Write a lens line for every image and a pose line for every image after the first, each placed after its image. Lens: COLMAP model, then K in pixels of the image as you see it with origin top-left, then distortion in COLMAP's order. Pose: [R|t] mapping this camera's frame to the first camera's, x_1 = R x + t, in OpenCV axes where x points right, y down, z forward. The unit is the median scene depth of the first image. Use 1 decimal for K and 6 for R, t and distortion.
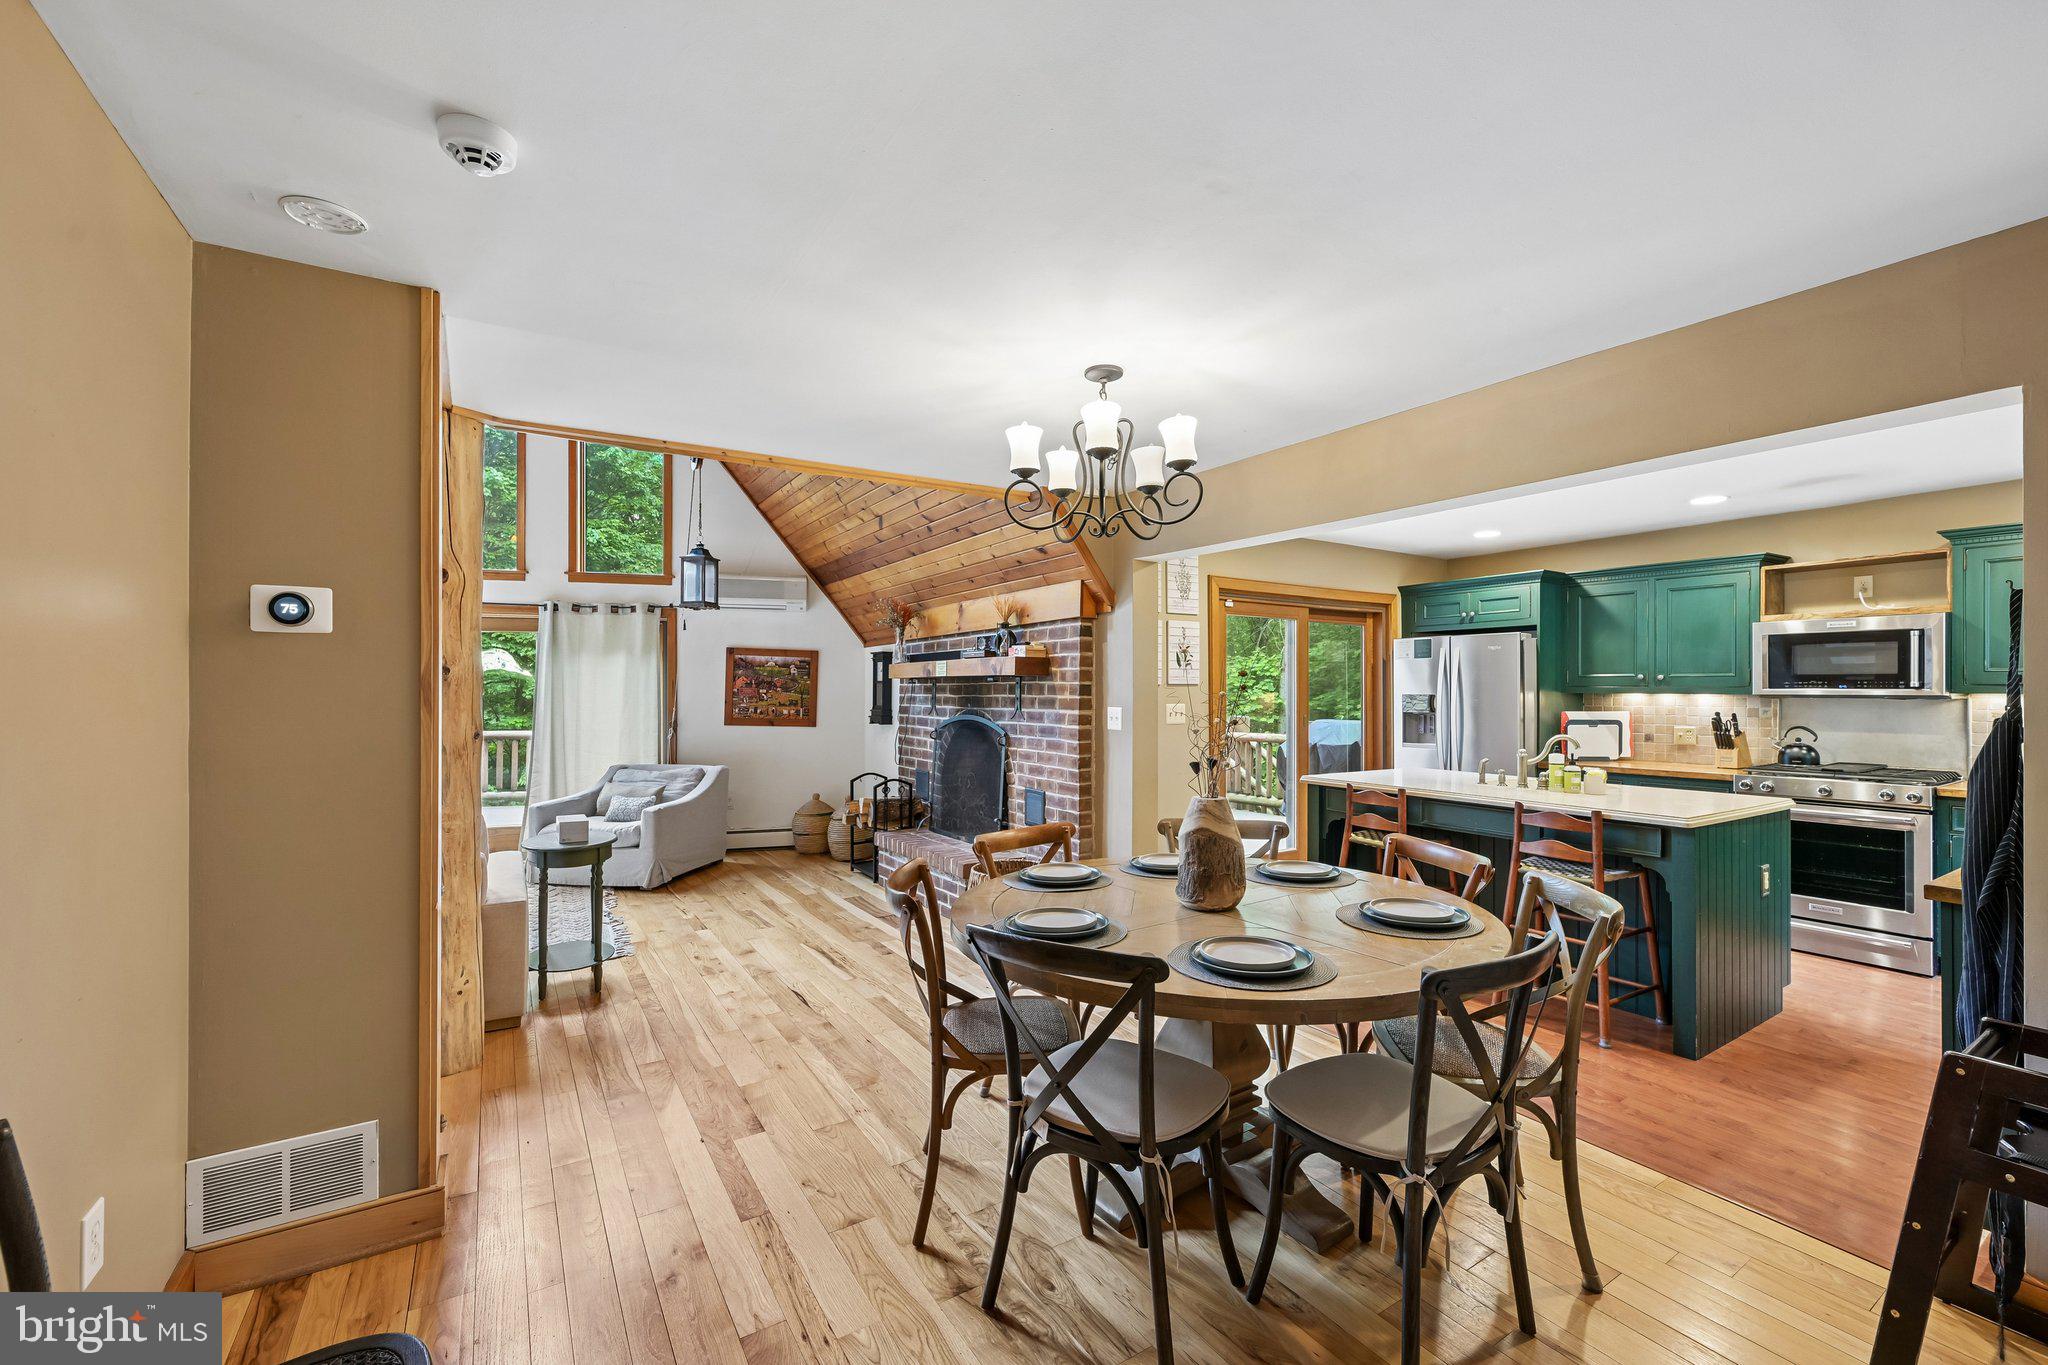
lens RADIAL K [[852.1, 0, 1009.5], [0, 852.1, 689.4], [0, 0, 1]] dist [0.001160, 0.000038]
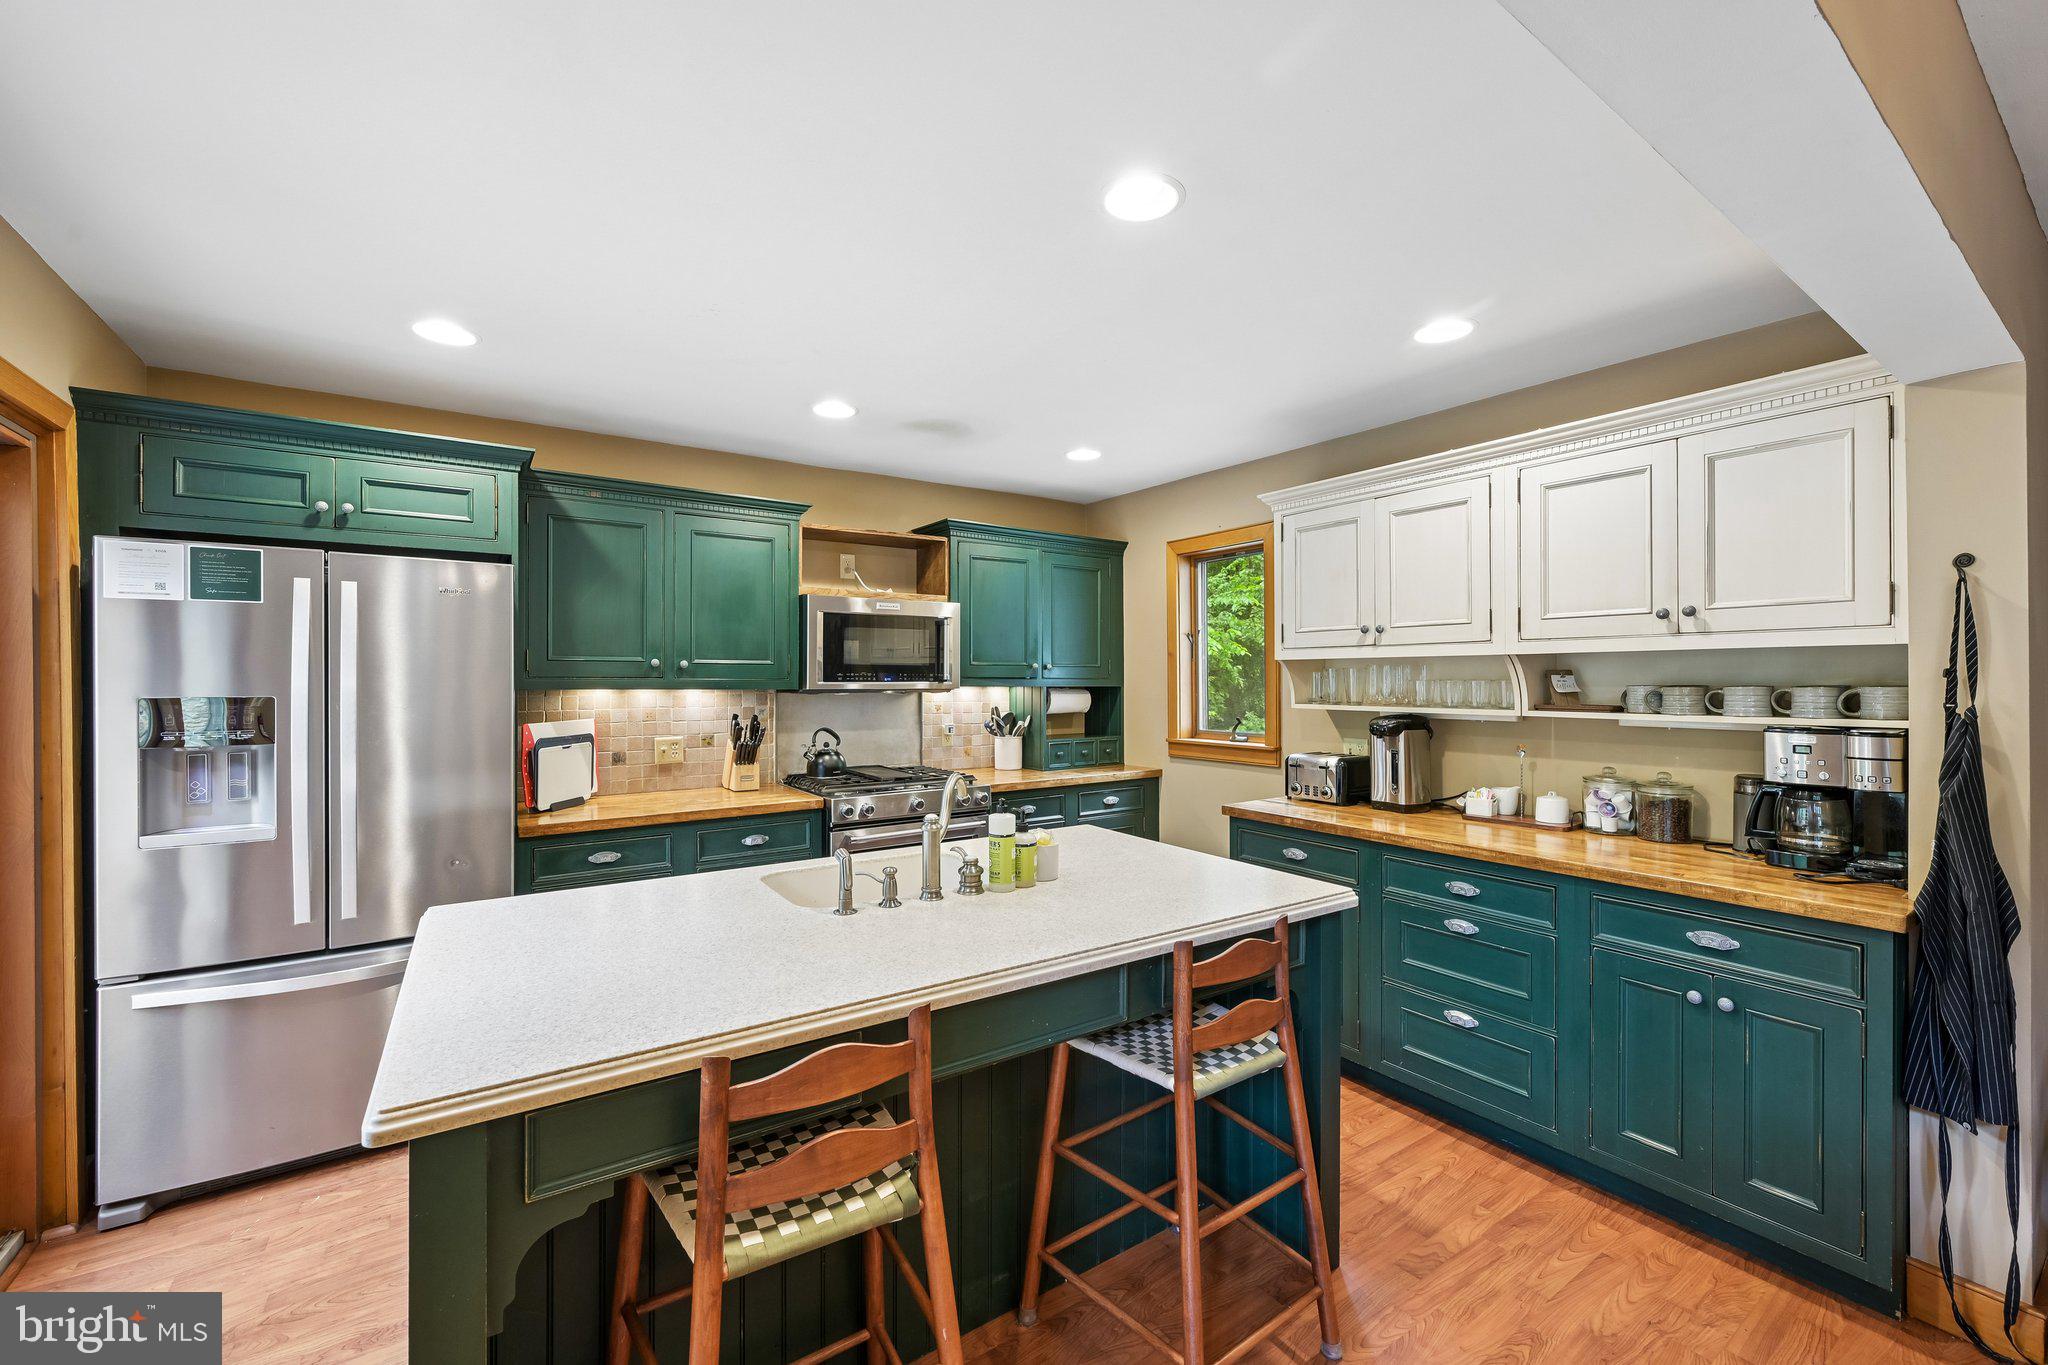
lens RADIAL K [[819.3, 0, 1016.3], [0, 819.3, 678.2], [0, 0, 1]] dist [-0.002619, 0.000134]
pose [[-0.064316, 0.002902, 0.997925, 0.128930], [-0.000643, 0.999995, -0.002949, -0.001864], [-0.997929, -0.000832, -0.064314, 0.815001]]
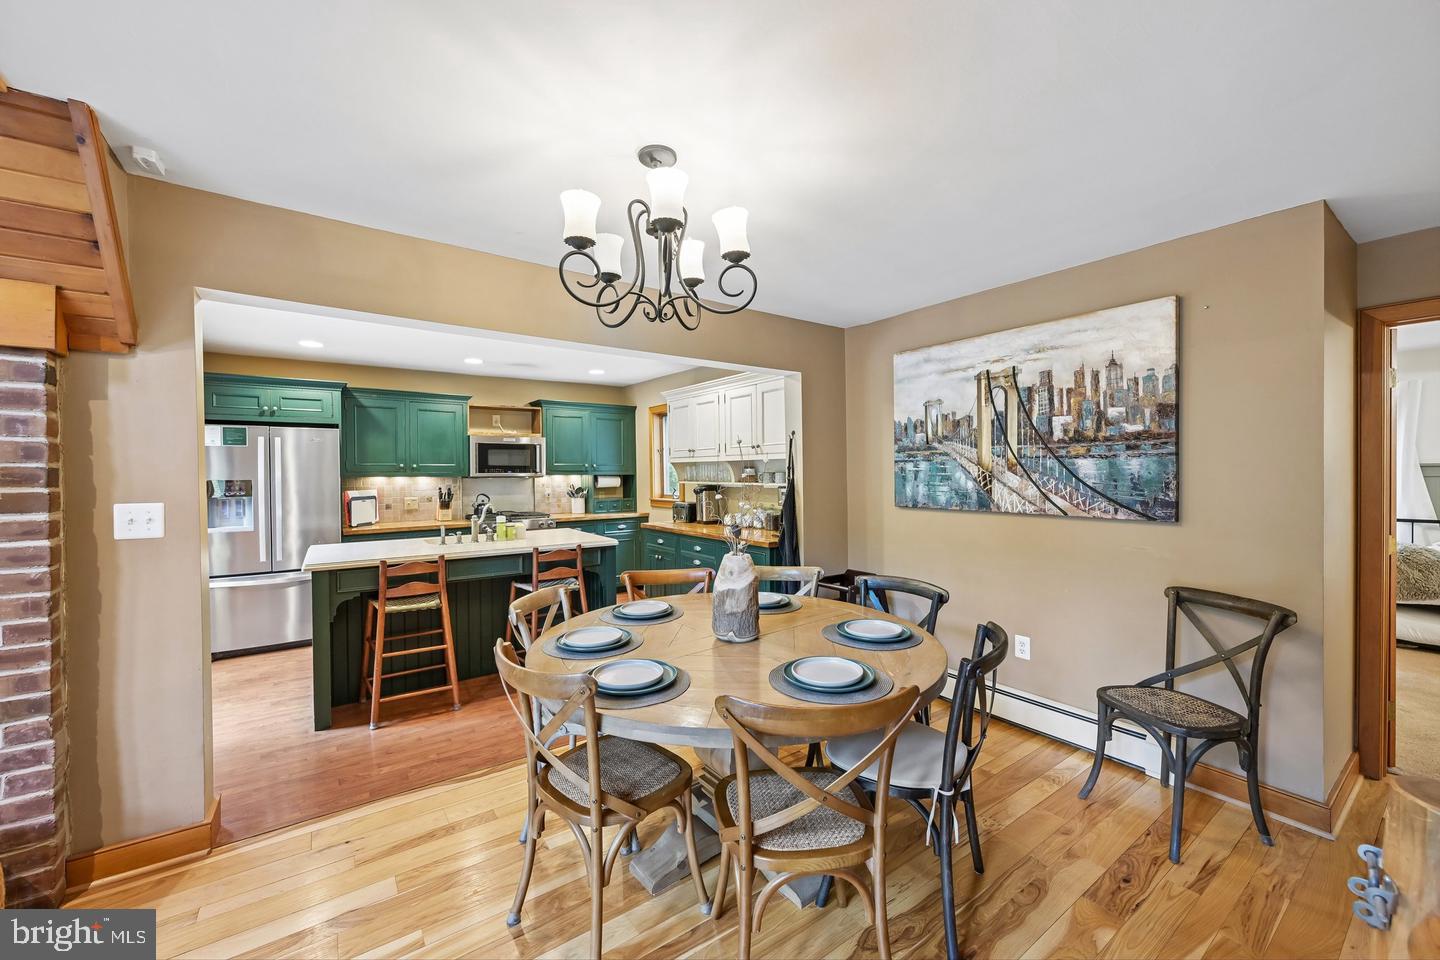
lens RADIAL K [[576.0, 0, 724.5], [0, 576.0, 478.8], [0, 0, 1]] dist [-0.002619, 0.000134]
pose [[-0.085796, -0.011723, 0.996244, -0.326625], [0.005741, 0.999908, 0.012261, -0.000824], [-0.996296, 0.006772, -0.085720, 0.552702]]
